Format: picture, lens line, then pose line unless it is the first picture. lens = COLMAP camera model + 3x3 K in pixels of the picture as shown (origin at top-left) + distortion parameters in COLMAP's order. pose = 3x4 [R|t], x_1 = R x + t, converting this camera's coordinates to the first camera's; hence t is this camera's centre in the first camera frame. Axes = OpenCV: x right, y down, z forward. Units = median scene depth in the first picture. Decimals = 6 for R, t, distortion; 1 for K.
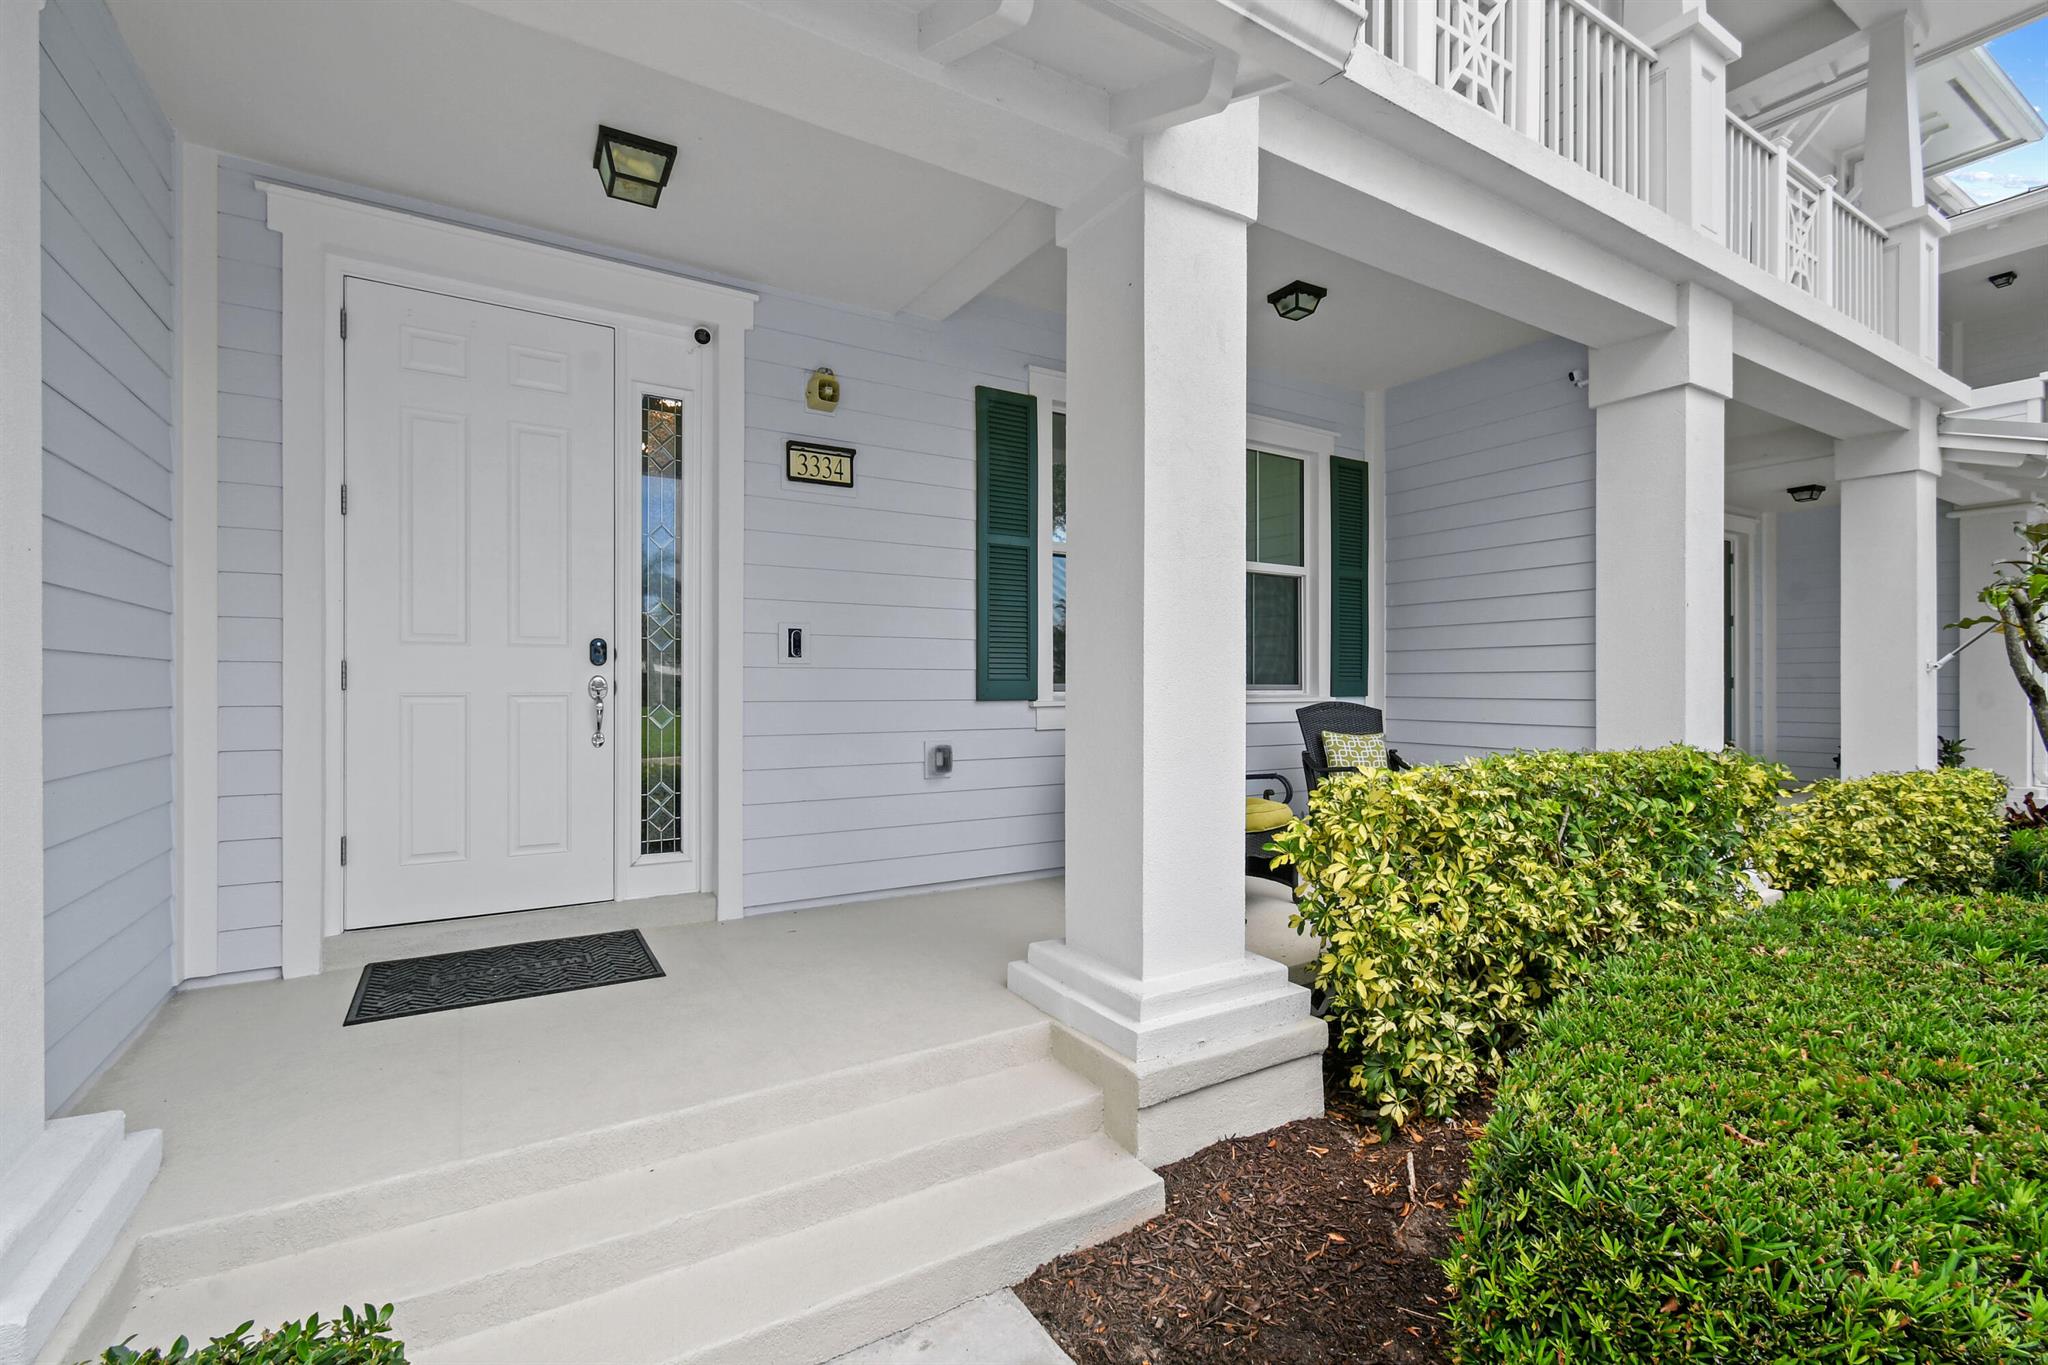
lens RADIAL K [[913.2, 0, 1023.0], [0, 913.2, 690.3], [0, 0, 1]] dist [0.001367, -0.000244]
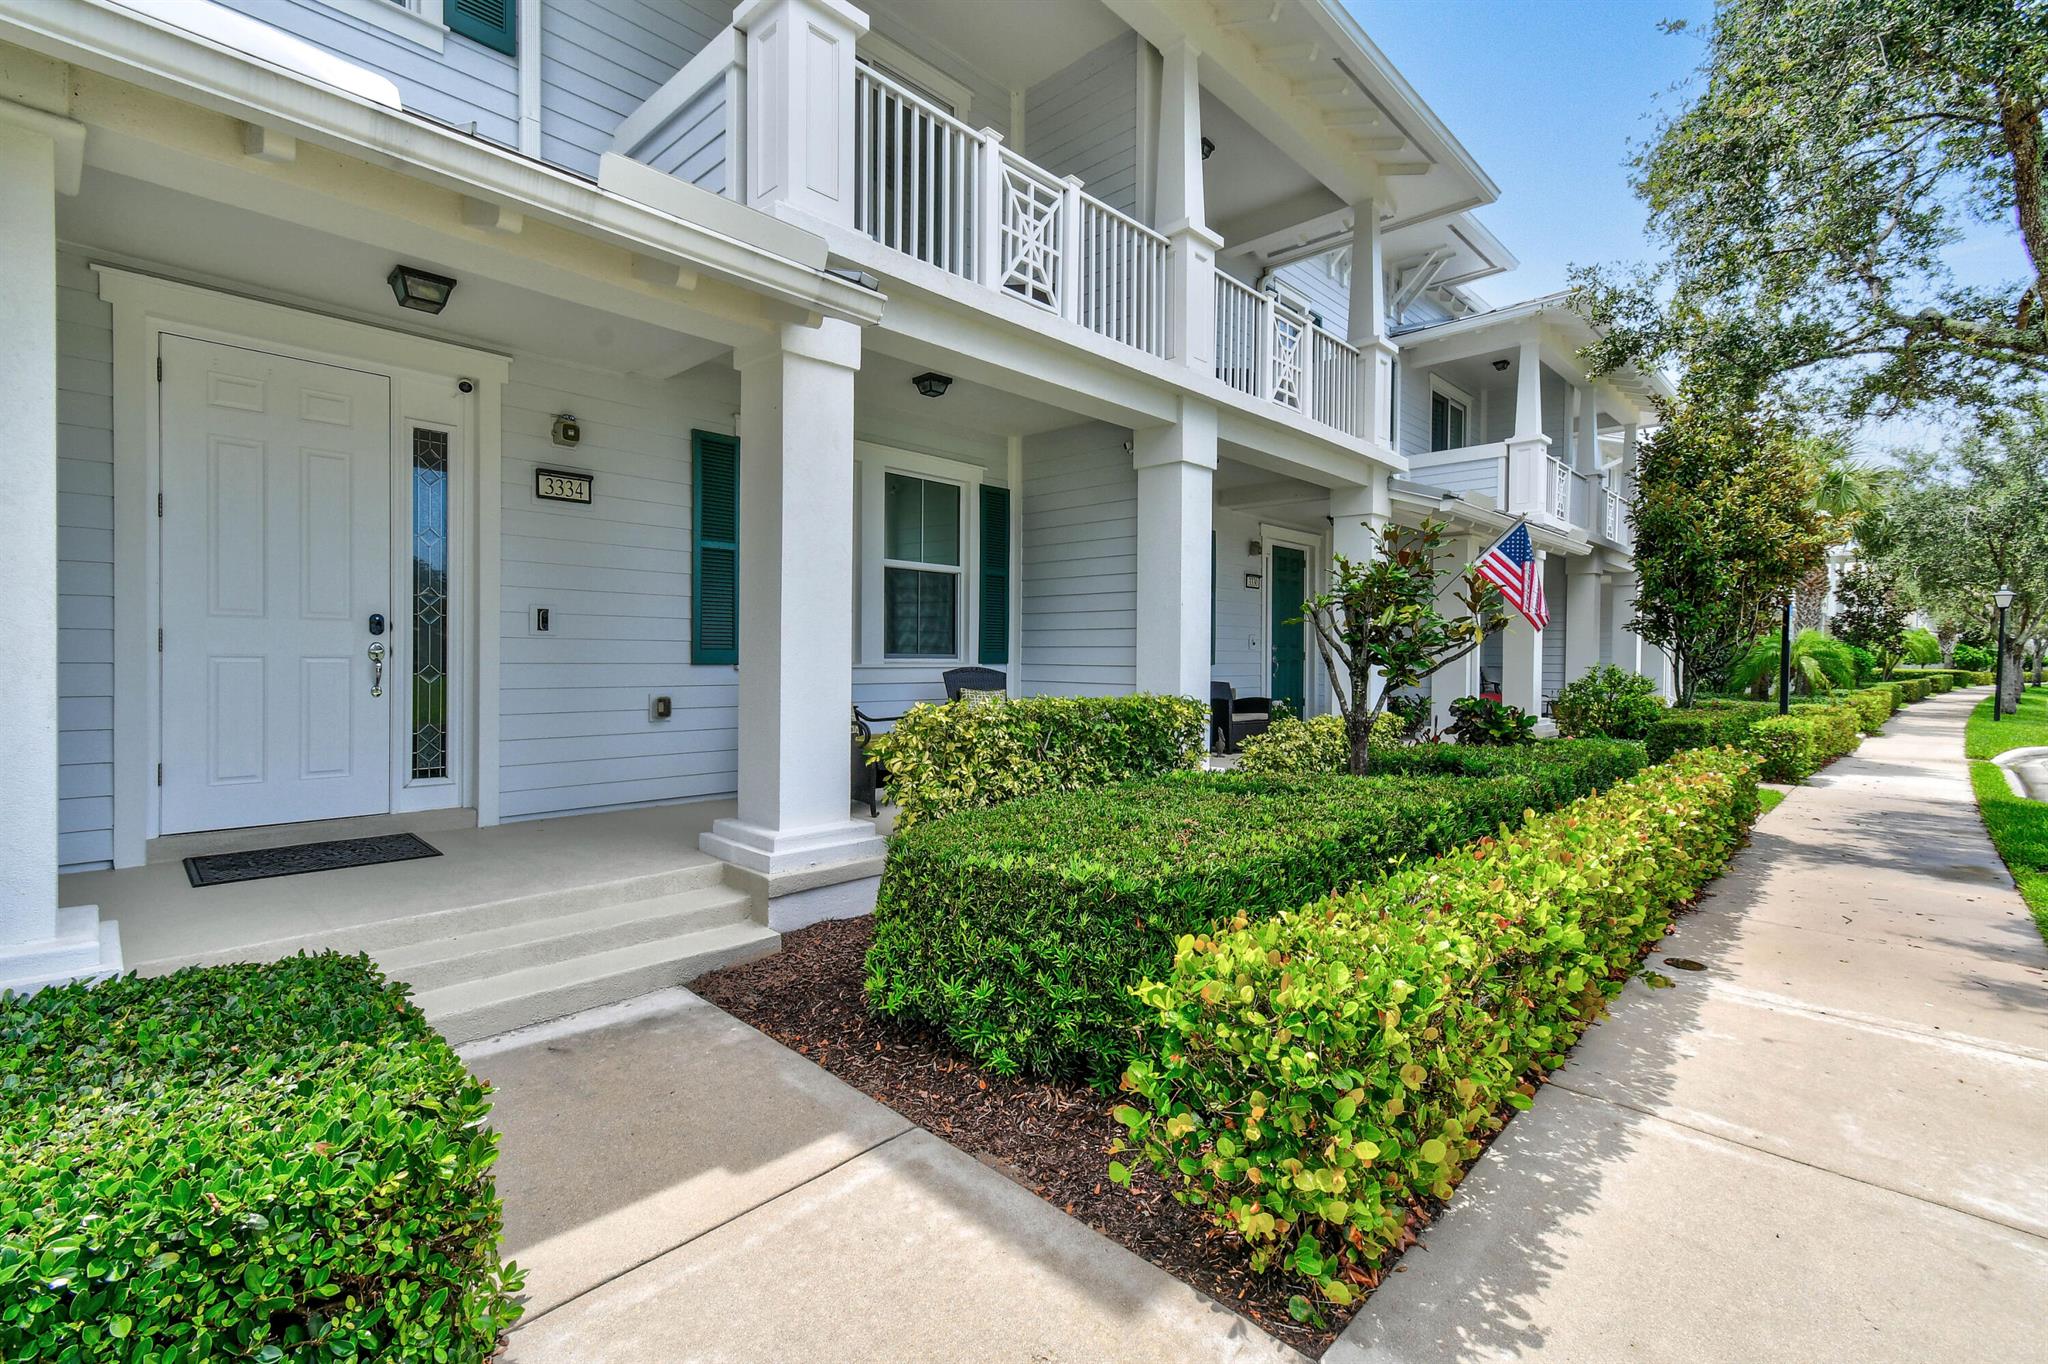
lens RADIAL K [[919.8, 0, 1035.2], [0, 919.8, 665.6], [0, 0, 1]] dist [0.013623, -0.000447]
pose [[0.966071, 0.005321, 0.258221, 0.100828], [-0.007004, 0.999960, 0.005598, 0.002813], [-0.258181, -0.007216, 0.966070, -0.506213]]
